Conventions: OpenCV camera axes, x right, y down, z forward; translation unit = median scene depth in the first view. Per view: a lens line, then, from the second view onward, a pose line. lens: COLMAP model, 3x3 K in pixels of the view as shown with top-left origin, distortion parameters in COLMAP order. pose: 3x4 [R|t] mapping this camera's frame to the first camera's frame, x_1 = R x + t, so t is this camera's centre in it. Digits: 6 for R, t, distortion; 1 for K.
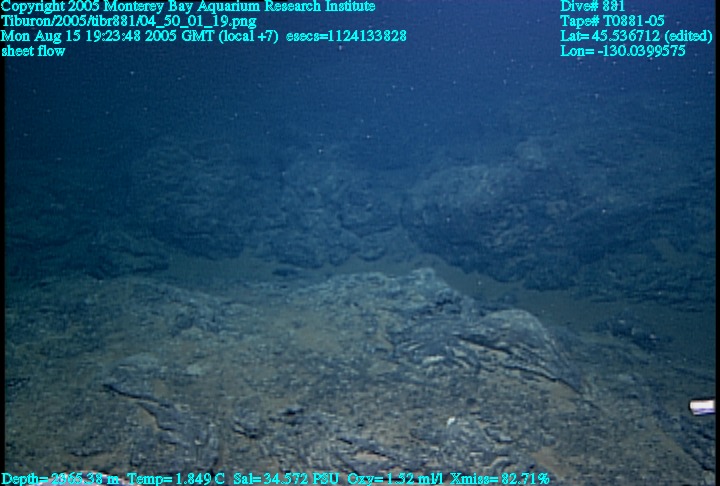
lens RADIAL K [[655.4, 0, 360.0], [0, 655.4, 243.0], [0, 0, 1]] dist [0.055013, -0.000233]
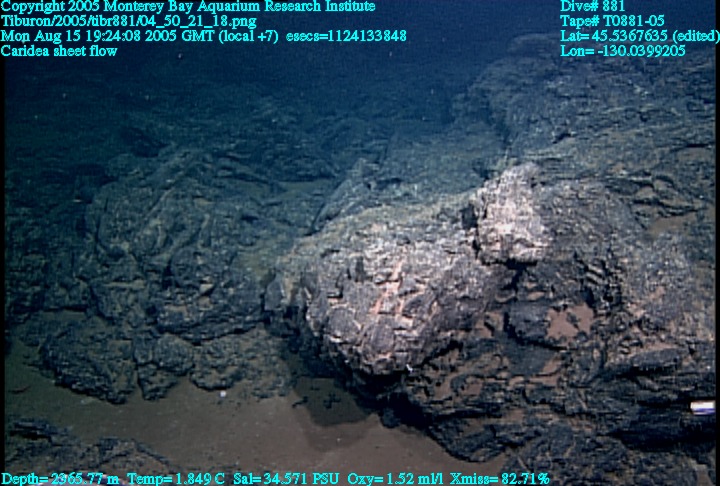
lens RADIAL K [[655.4, 0, 360.0], [0, 655.4, 243.0], [0, 0, 1]] dist [0.055013, -0.000233]
pose [[0.999594, -0.022859, -0.017025, 0.144904], [0.023921, 0.997598, 0.065014, -0.122791], [0.015497, -0.065395, 0.997739, 0.487878]]
